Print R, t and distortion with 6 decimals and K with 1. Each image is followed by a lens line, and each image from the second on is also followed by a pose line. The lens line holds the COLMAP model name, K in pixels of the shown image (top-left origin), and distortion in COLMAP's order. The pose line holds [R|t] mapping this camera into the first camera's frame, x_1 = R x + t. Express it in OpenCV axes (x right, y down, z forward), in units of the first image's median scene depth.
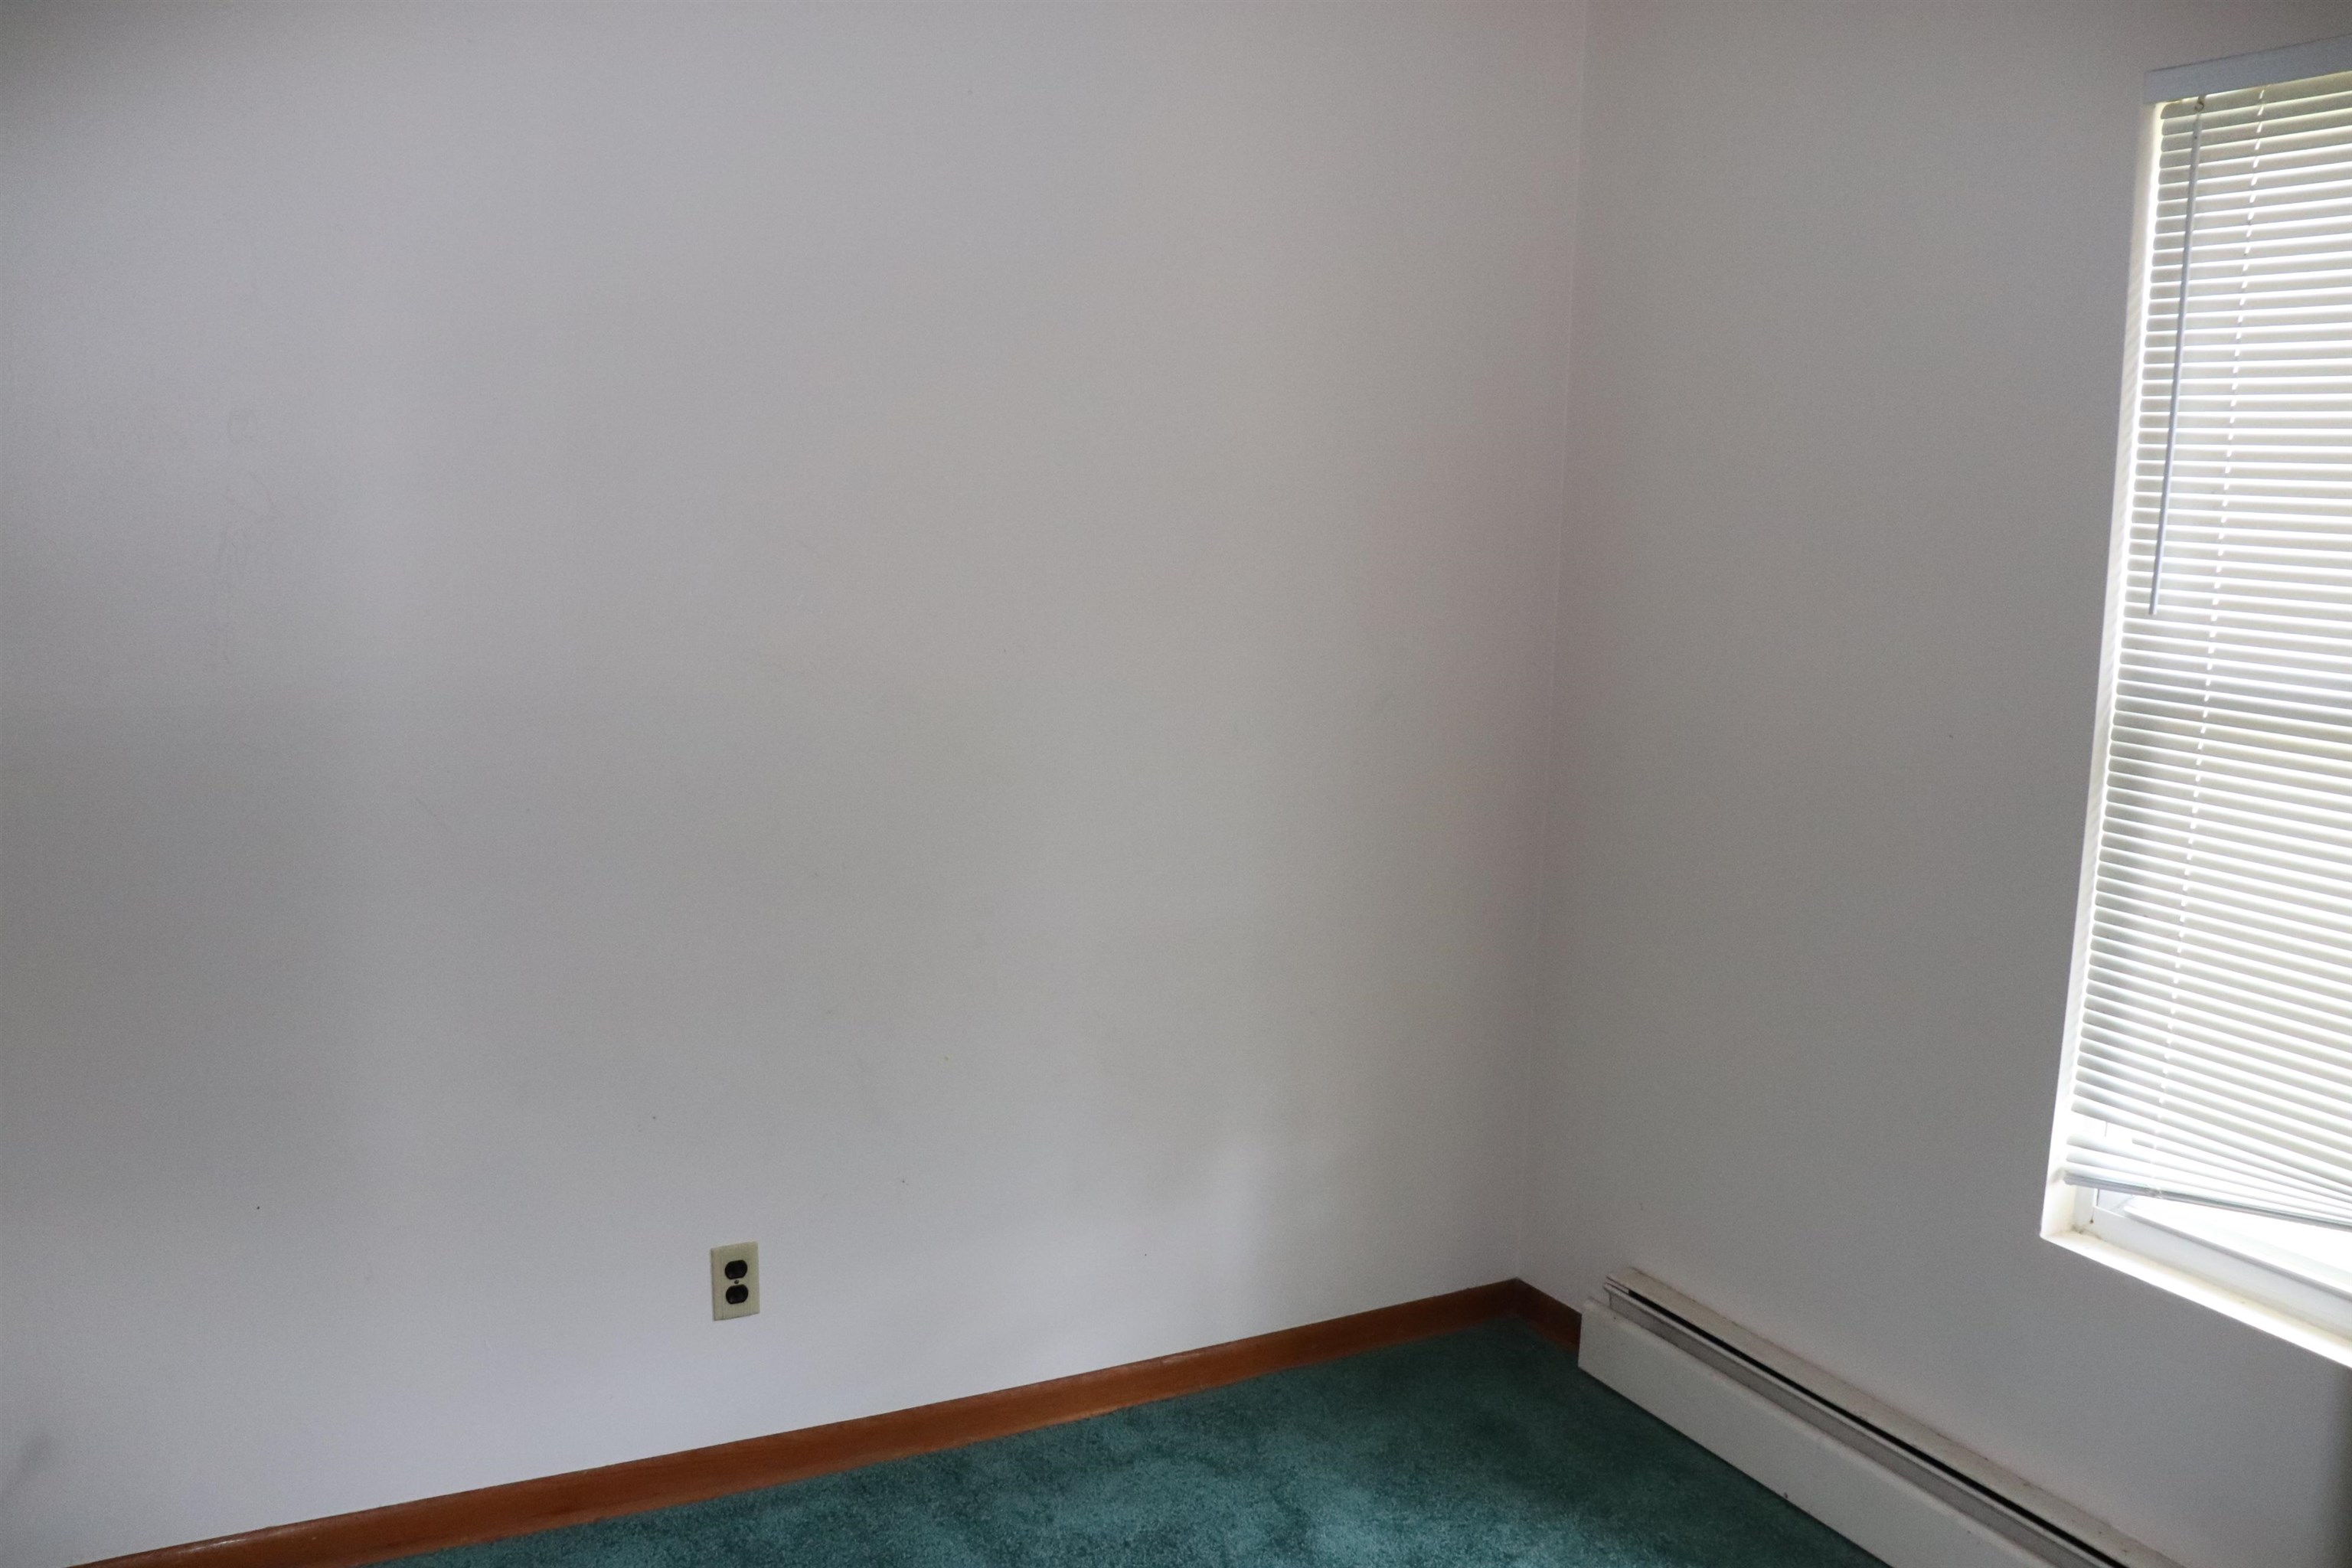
lens RADIAL K [[1956.8, 0, 1176.0], [0, 1956.8, 784.0], [0, 0, 1]] dist [-0.189109, 0.197123]
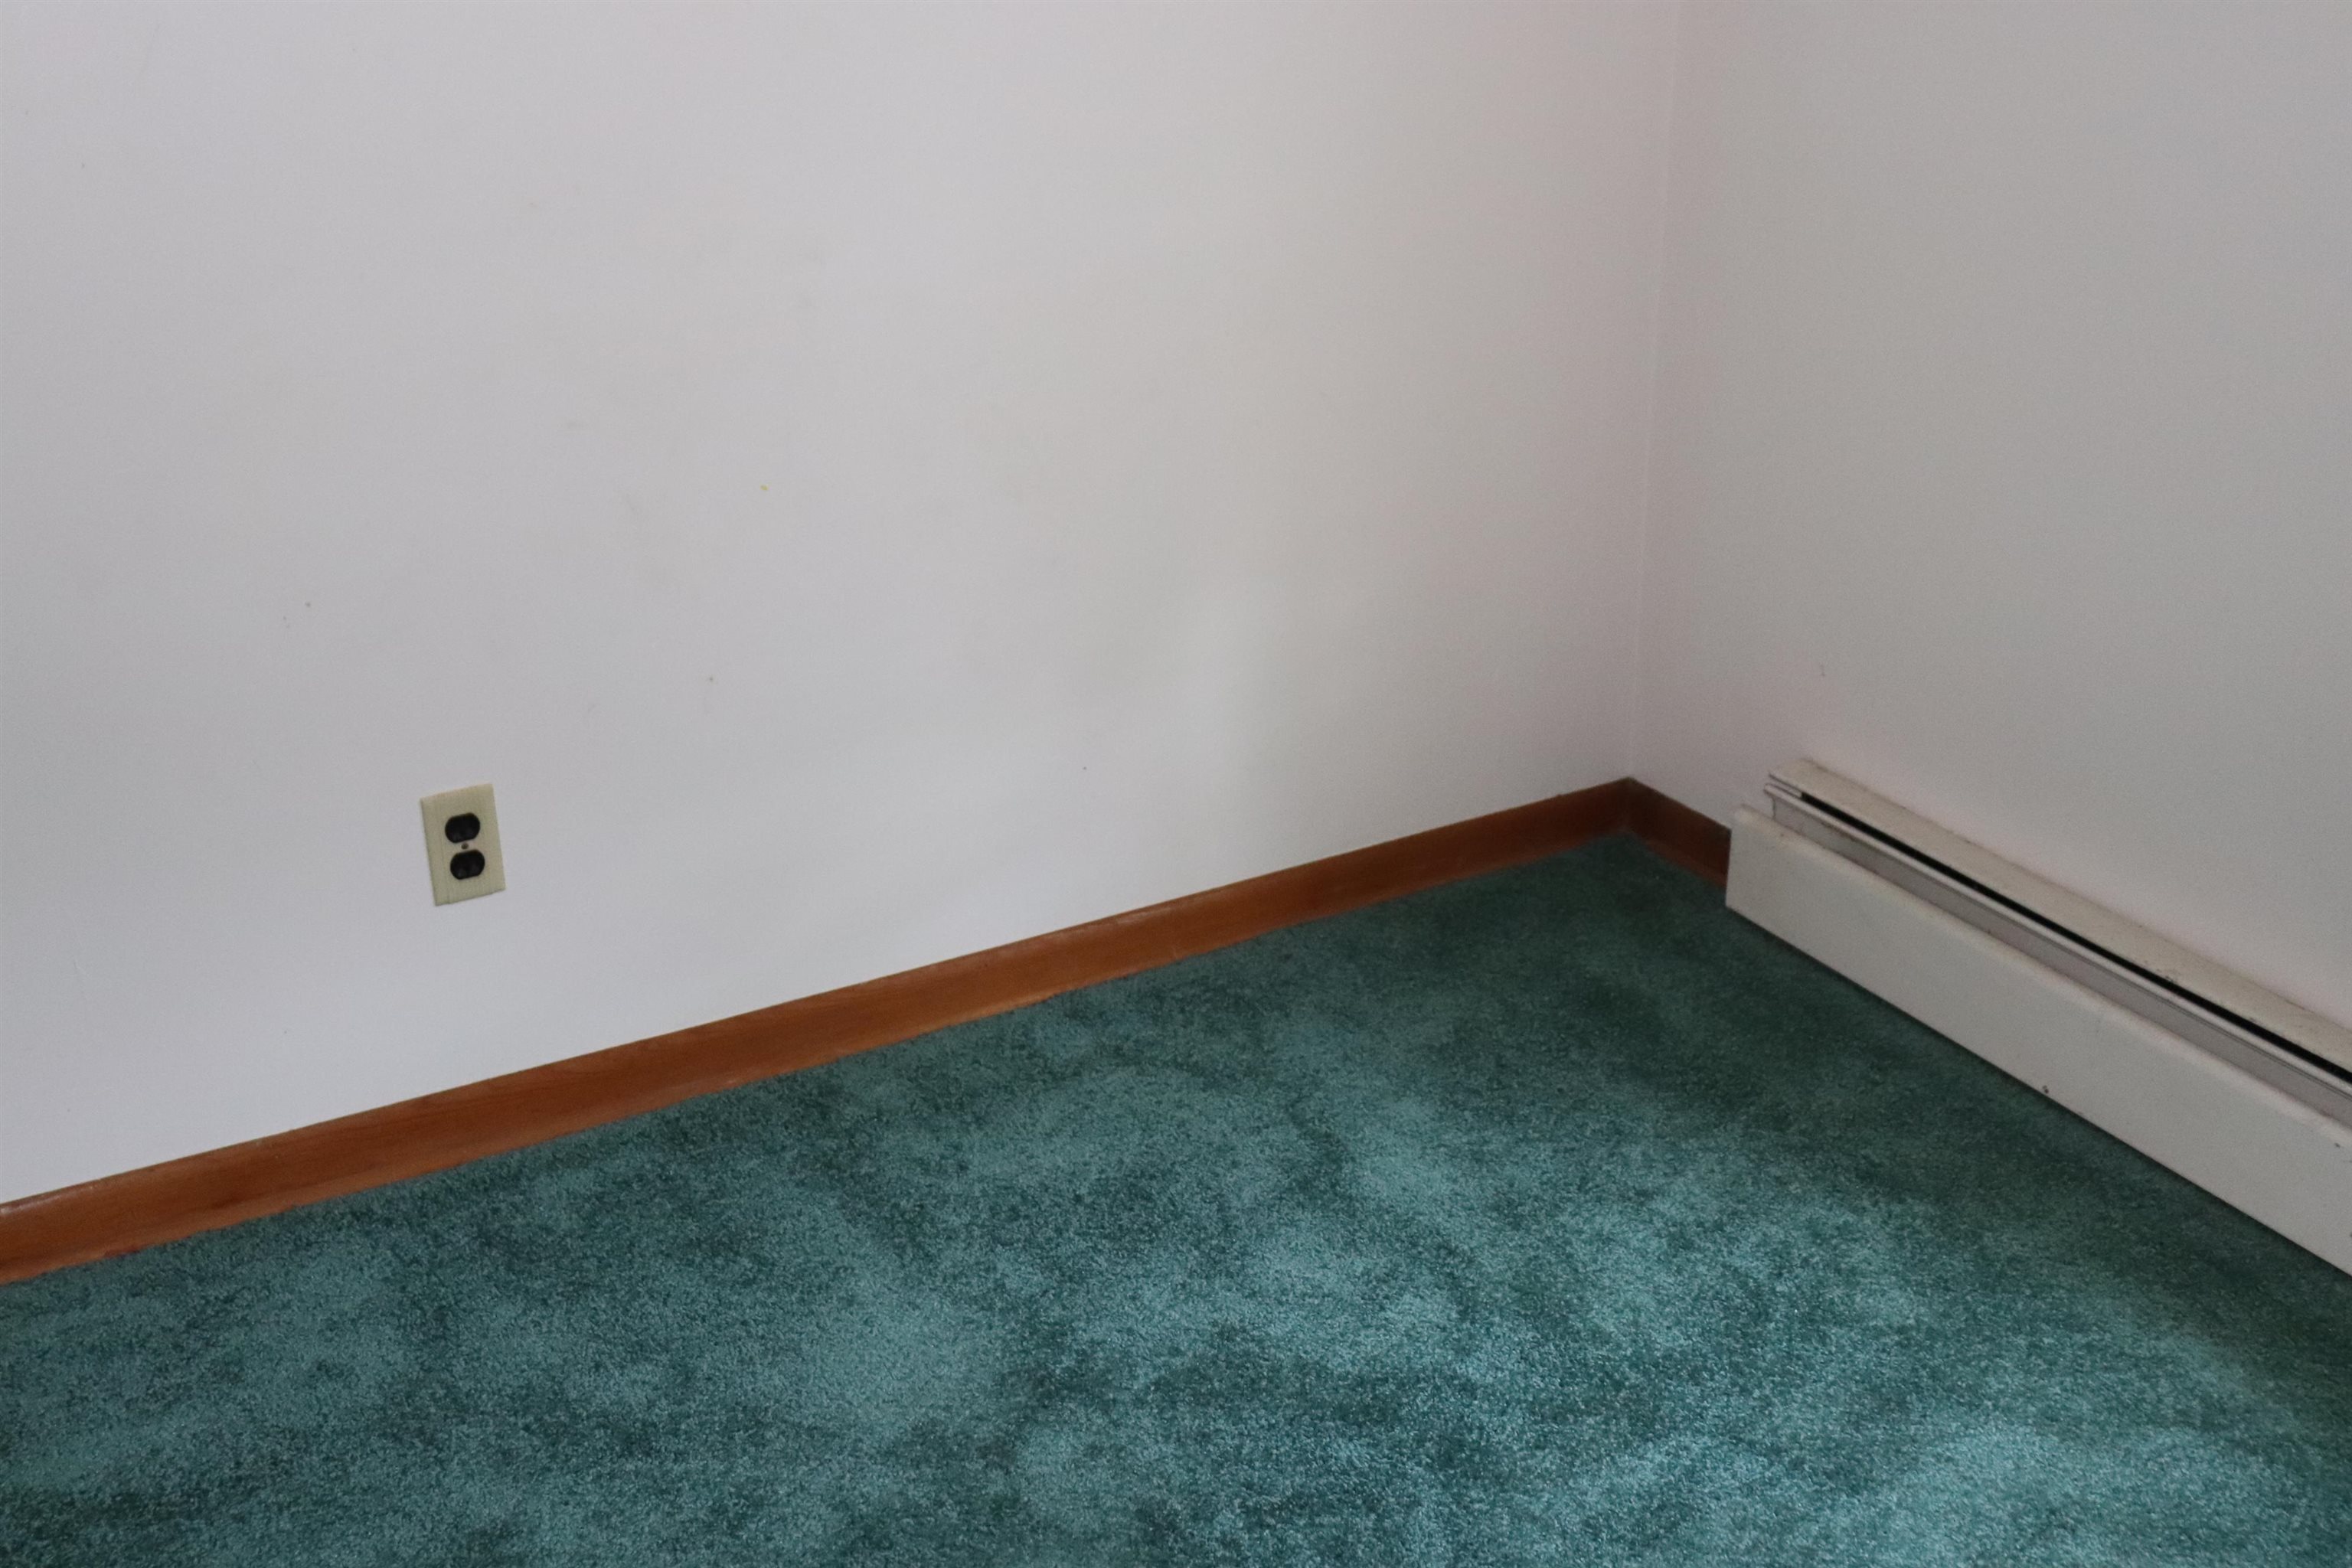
lens RADIAL K [[2644.8, 0, 1176.0], [0, 2644.8, 784.0], [0, 0, 1]] dist [-0.039219, 0.032334]
pose [[0.998771, -0.043900, 0.023010, -0.006129], [0.036562, 0.965996, 0.255959, 0.016970], [-0.033464, -0.254803, 0.966414, 0.125000]]
